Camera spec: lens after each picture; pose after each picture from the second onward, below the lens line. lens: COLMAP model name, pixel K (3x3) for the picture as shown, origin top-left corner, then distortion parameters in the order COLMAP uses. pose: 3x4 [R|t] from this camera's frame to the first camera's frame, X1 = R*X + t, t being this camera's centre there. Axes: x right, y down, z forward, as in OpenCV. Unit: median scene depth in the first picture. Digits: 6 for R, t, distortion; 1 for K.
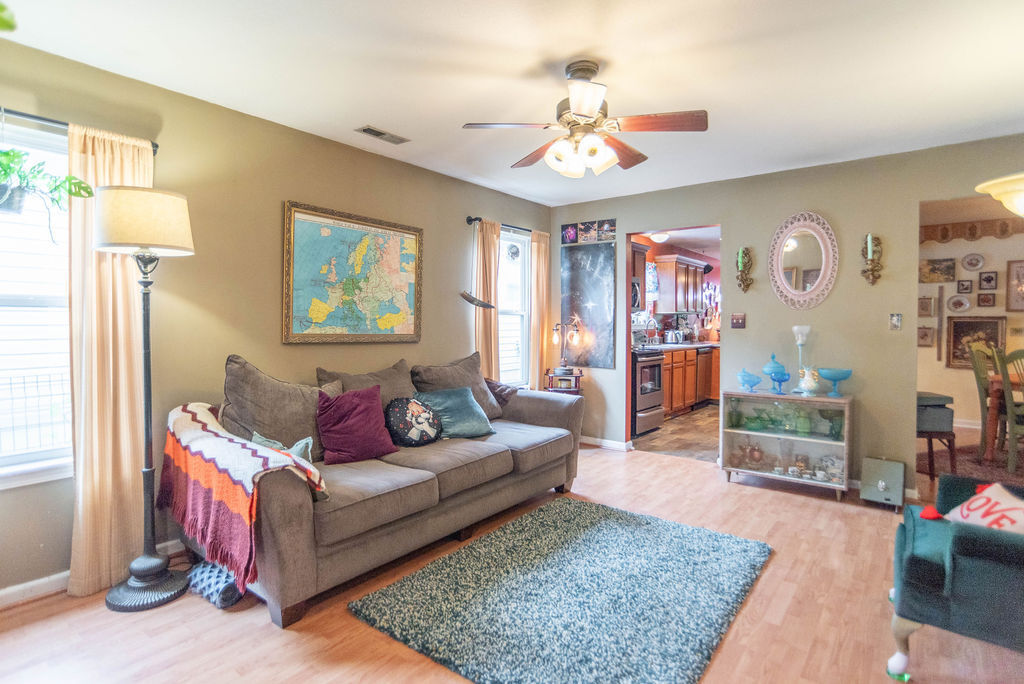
lens RADIAL K [[527.8, 0, 509.3], [0, 527.8, 336.1], [0, 0, 1]] dist [-0.001310, -0.000090]
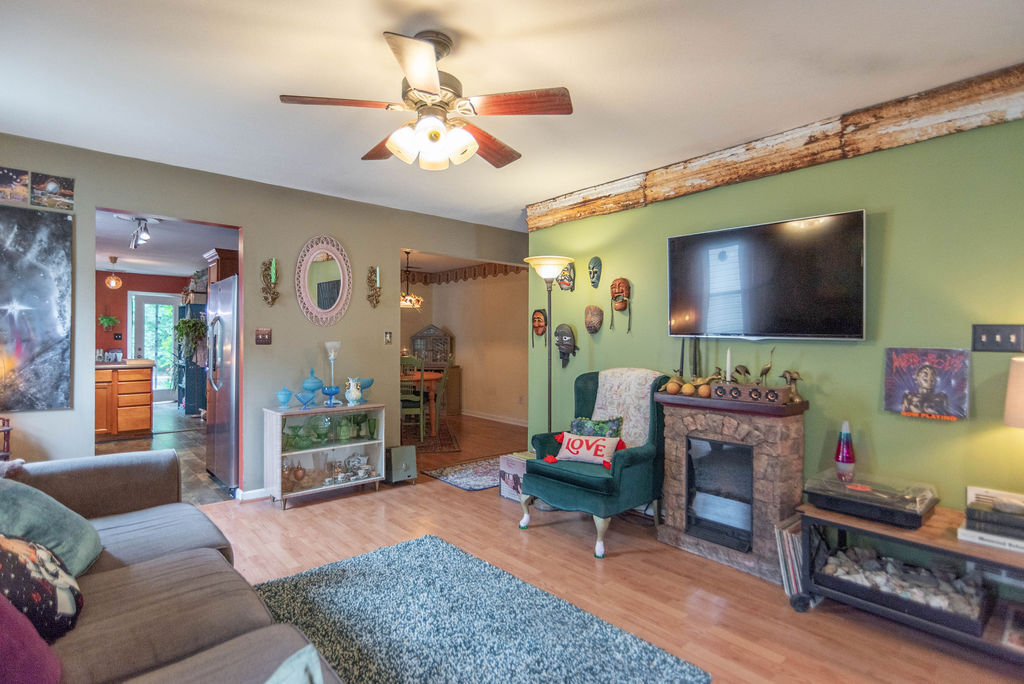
lens RADIAL K [[508.1, 0, 512.0], [0, 508.1, 342.0], [0, 0, 1]] dist [-0.003340, -0.000560]
pose [[0.193355, -0.003692, 0.981122, -0.439496], [0.021066, 0.999778, -0.000389, -0.012100], [-0.980903, 0.020743, 0.193390, 0.493832]]
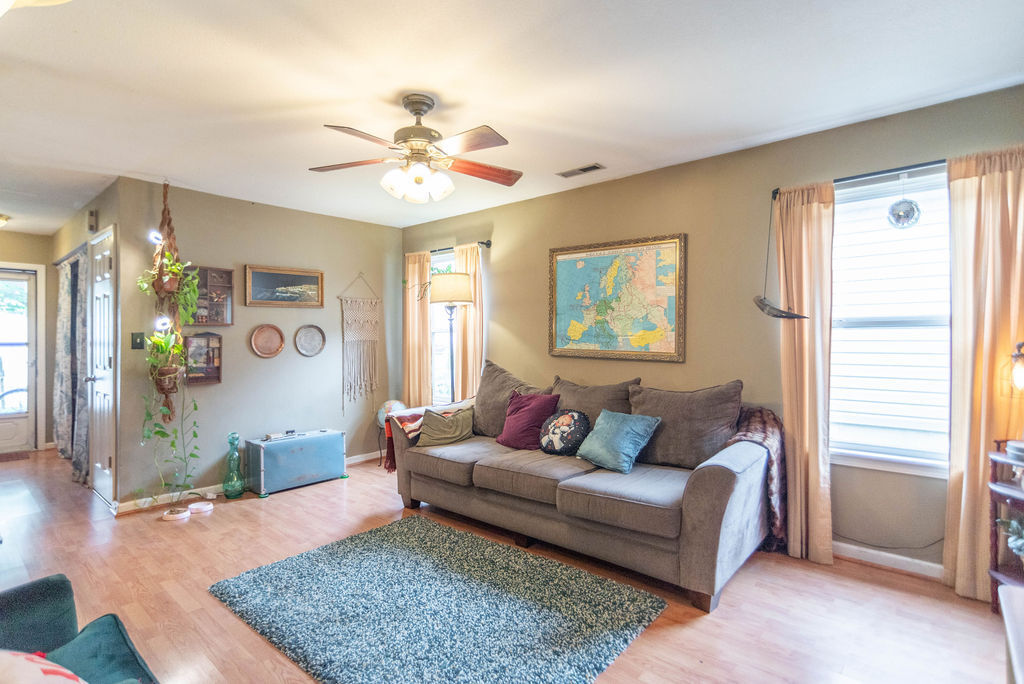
lens RADIAL K [[527.8, 0, 509.3], [0, 527.8, 336.1], [0, 0, 1]] dist [-0.001310, -0.000090]
pose [[-0.071021, -0.007112, -0.997449, 0.793400], [-0.028558, 0.999579, -0.005094, -0.021599], [0.997066, 0.028123, -0.071194, 0.853556]]
